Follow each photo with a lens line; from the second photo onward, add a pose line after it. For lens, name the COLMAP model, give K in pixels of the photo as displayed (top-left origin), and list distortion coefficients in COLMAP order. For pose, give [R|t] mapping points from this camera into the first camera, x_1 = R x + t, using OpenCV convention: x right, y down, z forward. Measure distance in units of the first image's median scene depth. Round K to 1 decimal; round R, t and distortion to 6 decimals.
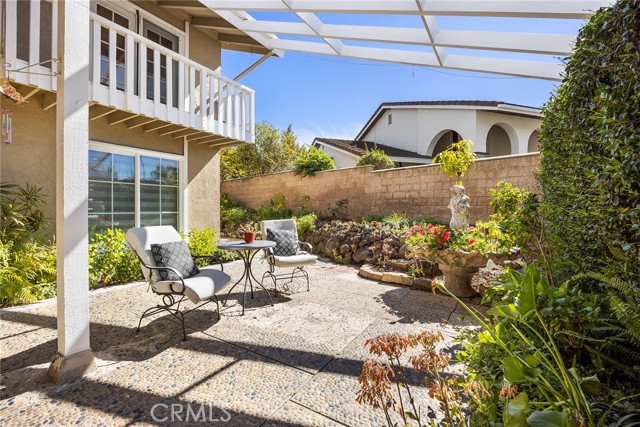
lens RADIAL K [[293.5, 0, 317.6], [0, 293.5, 209.4], [0, 0, 1]] dist [-0.017766, -0.001218]
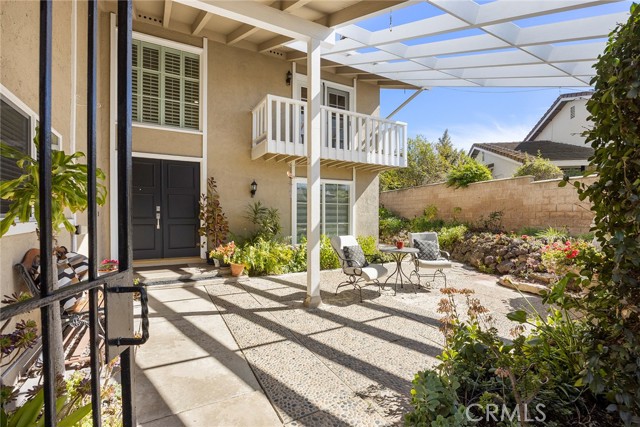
lens RADIAL K [[293.5, 0, 319.3], [0, 293.5, 216.6], [0, 0, 1]] dist [-0.017766, -0.001218]
pose [[0.871105, 0.008413, -0.491025, 0.078667], [-0.005667, 0.999959, 0.007079, -0.032775], [0.491064, -0.003383, 0.871117, -0.280769]]
